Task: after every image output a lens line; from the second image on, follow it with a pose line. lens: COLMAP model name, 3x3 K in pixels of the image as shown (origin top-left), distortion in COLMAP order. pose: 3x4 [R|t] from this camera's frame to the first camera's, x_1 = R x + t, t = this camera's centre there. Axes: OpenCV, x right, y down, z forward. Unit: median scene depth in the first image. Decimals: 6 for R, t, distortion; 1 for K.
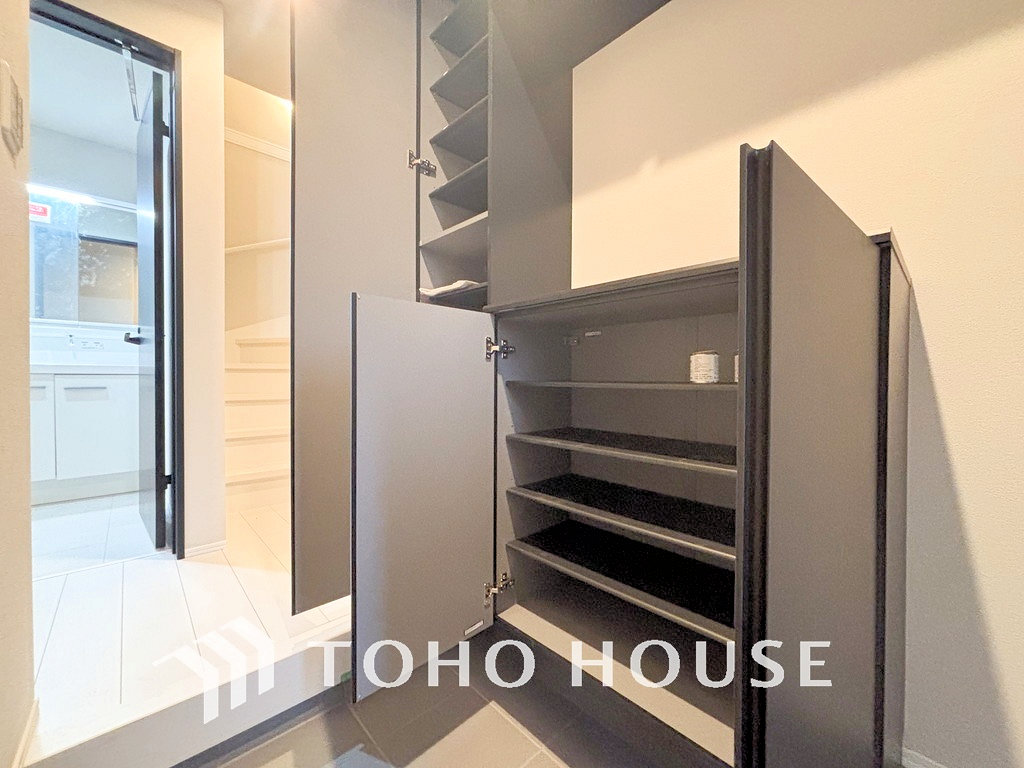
lens RADIAL K [[411.4, 0, 504.8], [0, 411.4, 381.8], [0, 0, 1]] dist [0.010375, -0.000248]
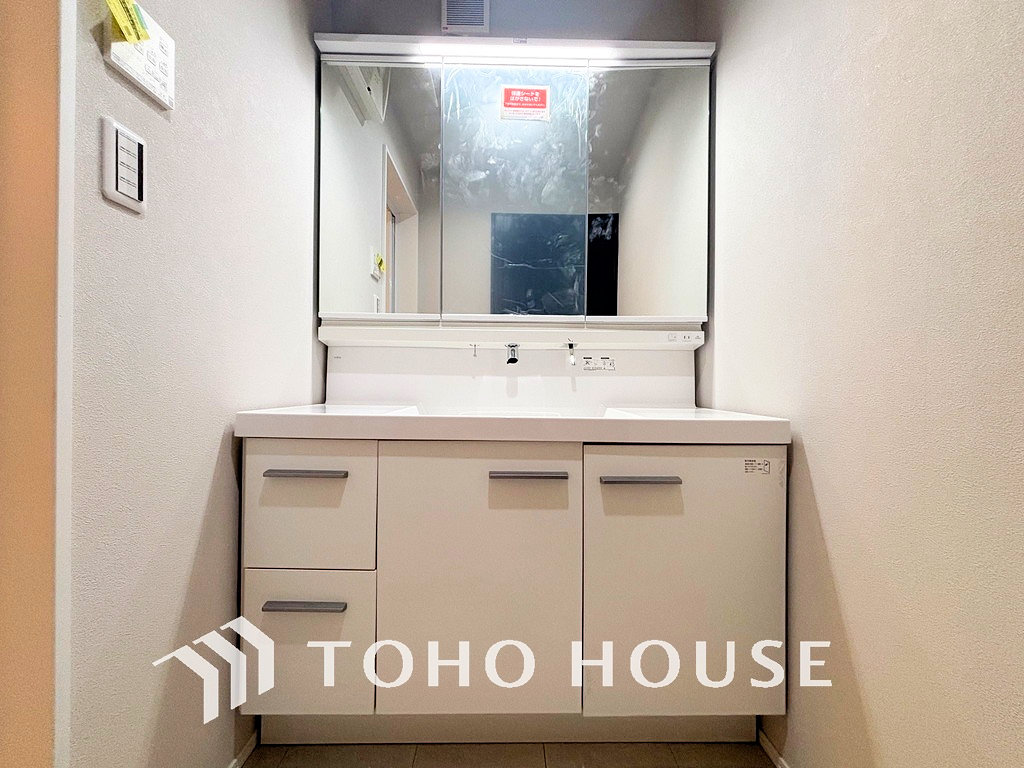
lens RADIAL K [[411.4, 0, 504.8], [0, 411.4, 381.8], [0, 0, 1]] dist [0.010375, -0.000248]
pose [[0.740535, 0.002763, -0.672012, -0.785965], [-0.014546, 0.999823, -0.011919, -0.062286], [0.671860, 0.018602, 0.740445, 0.595294]]
